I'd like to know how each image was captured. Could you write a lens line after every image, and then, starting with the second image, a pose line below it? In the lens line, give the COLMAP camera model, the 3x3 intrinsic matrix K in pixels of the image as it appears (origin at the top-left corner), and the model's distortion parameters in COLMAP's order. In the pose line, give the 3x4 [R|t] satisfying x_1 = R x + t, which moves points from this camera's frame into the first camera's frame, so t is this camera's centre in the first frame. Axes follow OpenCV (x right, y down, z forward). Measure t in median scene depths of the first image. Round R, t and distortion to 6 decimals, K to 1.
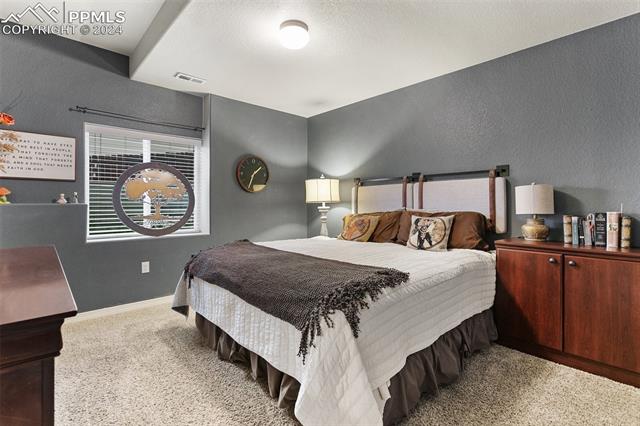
lens RADIAL K [[298.8, 0, 315.4], [0, 298.8, 208.2], [0, 0, 1]] dist [-0.000705, 0.000694]
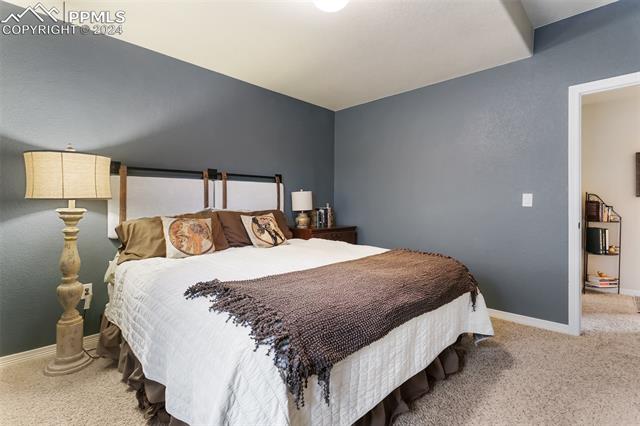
lens RADIAL K [[298.8, 0, 315.4], [0, 298.8, 208.2], [0, 0, 1]] dist [-0.000705, 0.000694]
pose [[-0.035051, -0.013517, 0.999294, -0.601735], [0.012050, 0.999830, 0.013947, -0.008561], [-0.999313, 0.012531, -0.034882, 0.746336]]
